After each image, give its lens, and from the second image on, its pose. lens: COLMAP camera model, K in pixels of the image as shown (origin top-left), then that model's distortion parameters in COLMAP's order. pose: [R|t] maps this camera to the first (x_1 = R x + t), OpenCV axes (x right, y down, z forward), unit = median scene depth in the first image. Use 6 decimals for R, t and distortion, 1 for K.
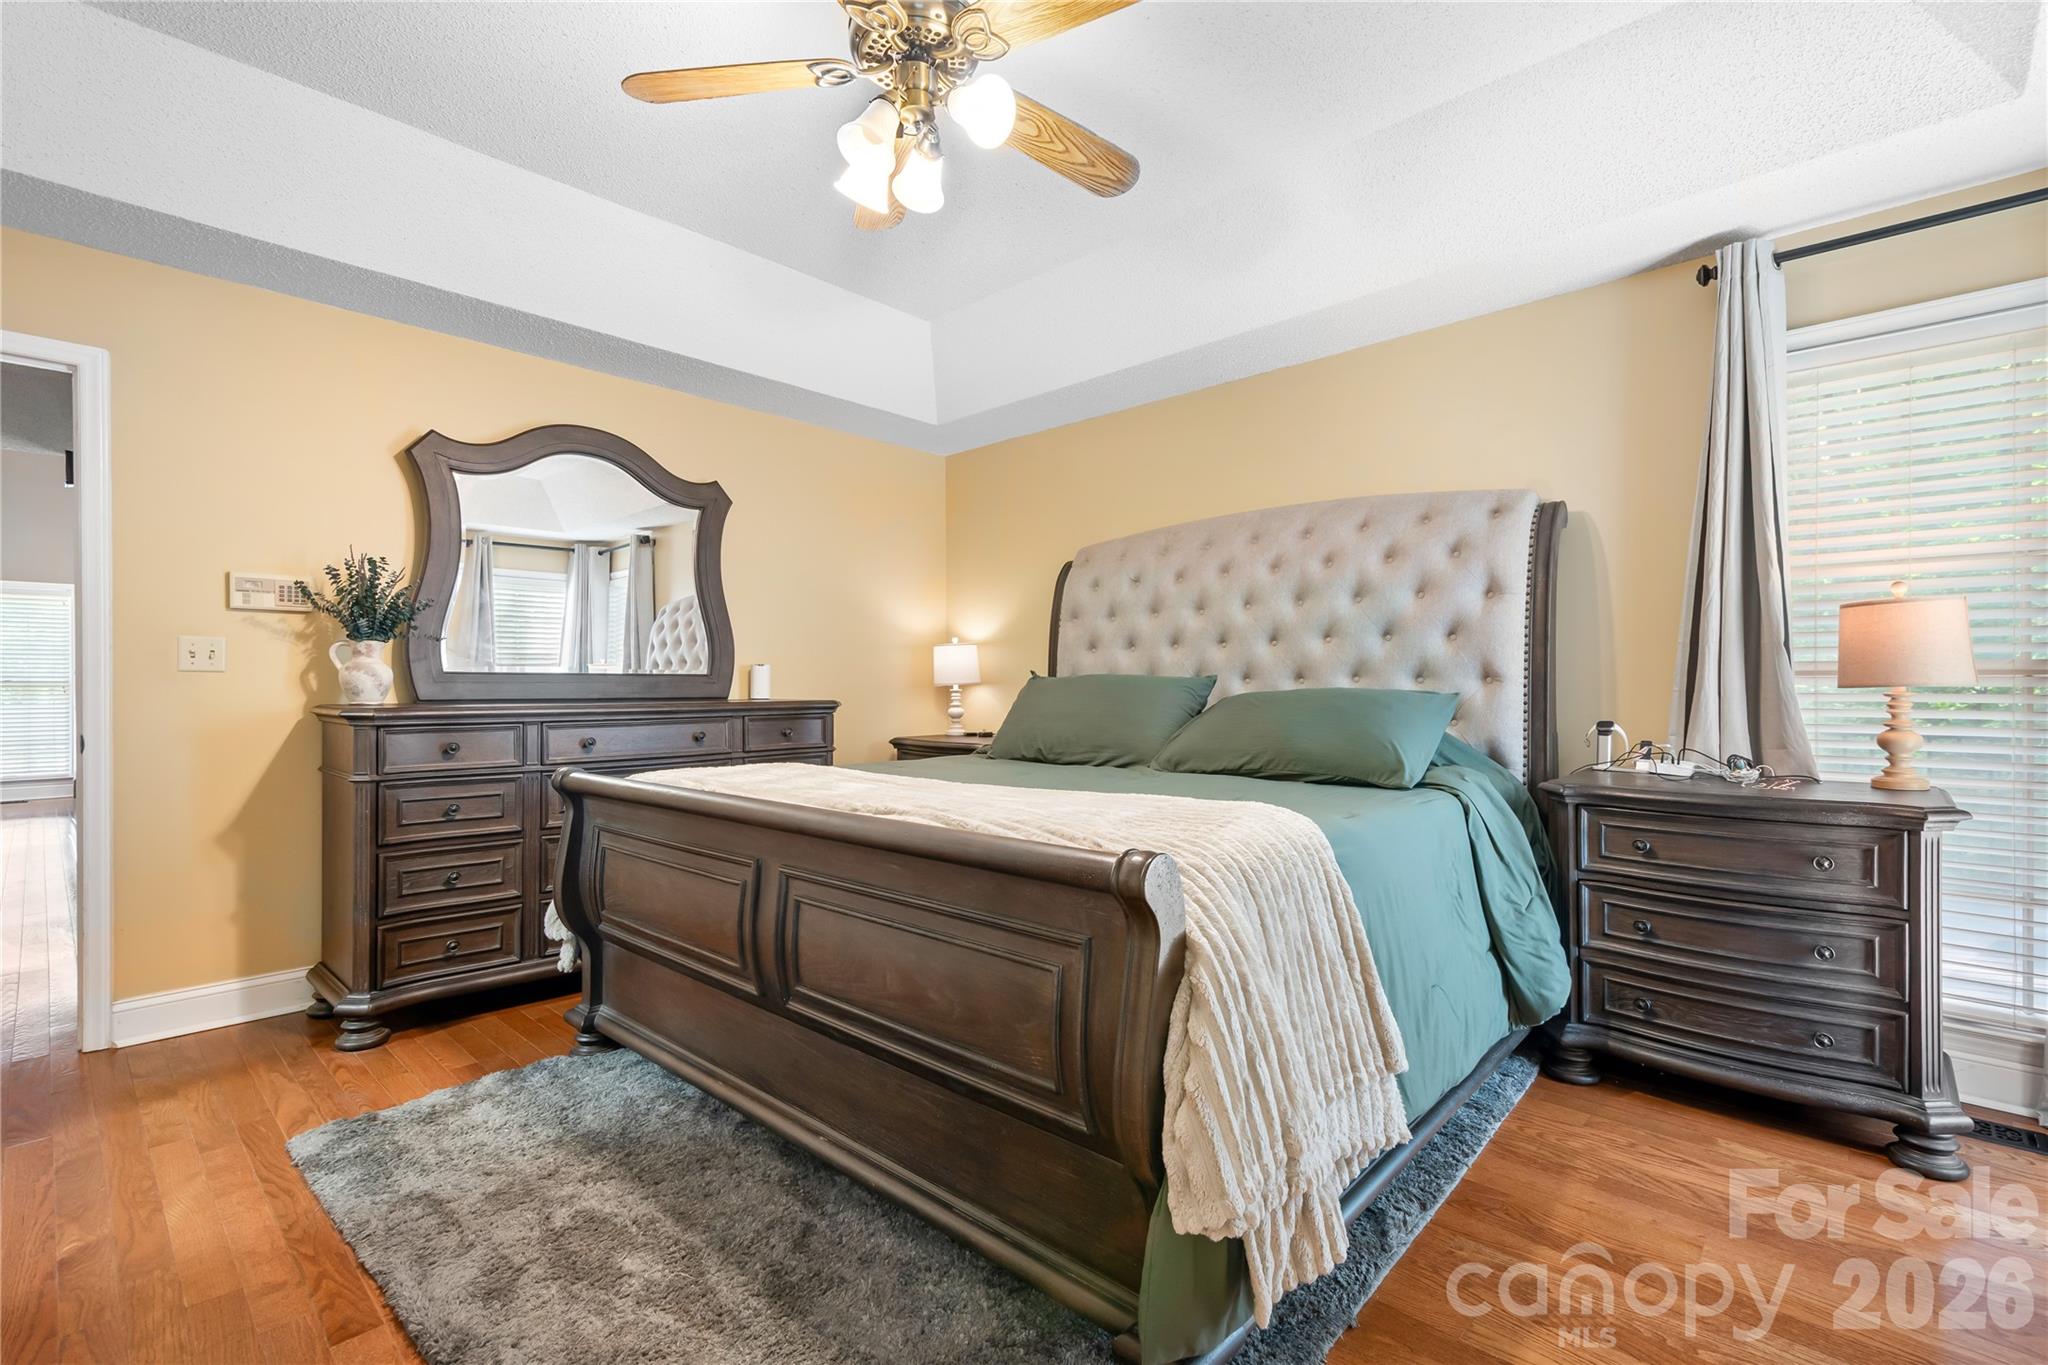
lens RADIAL K [[929.2, 0, 1014.0], [0, 929.2, 685.4], [0, 0, 1]] dist [0.010643, 0.000172]
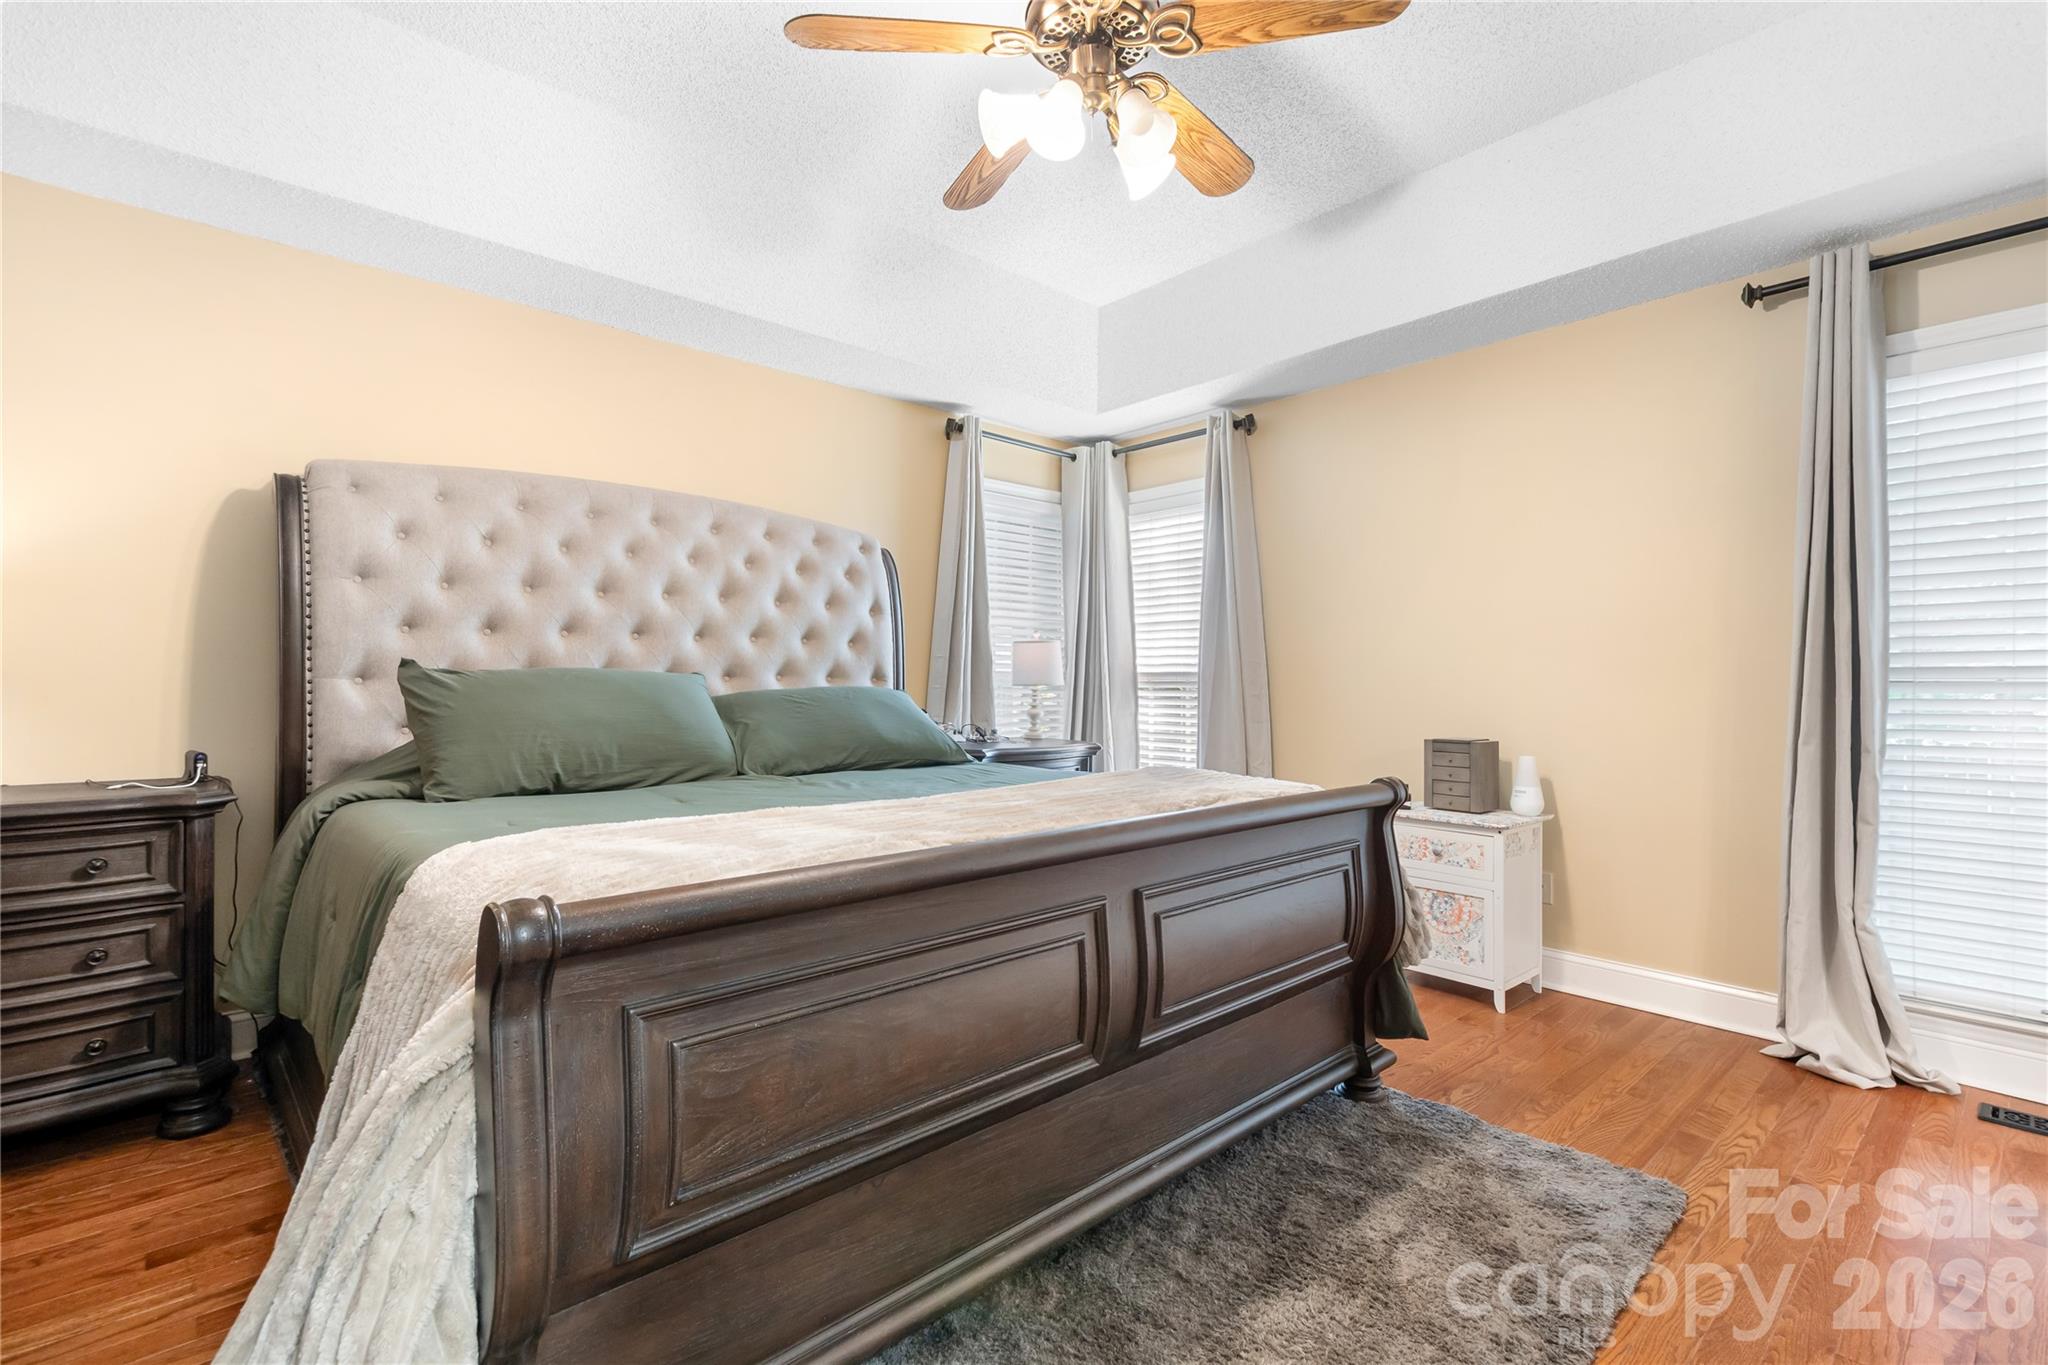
lens RADIAL K [[929.2, 0, 1014.6], [0, 929.2, 690.2], [0, 0, 1]] dist [0.010643, 0.000172]
pose [[0.073167, -0.002810, 0.997316, -0.742761], [-0.000110, 0.999996, 0.002826, 0.004010], [-0.997320, -0.000317, 0.073166, 0.695167]]
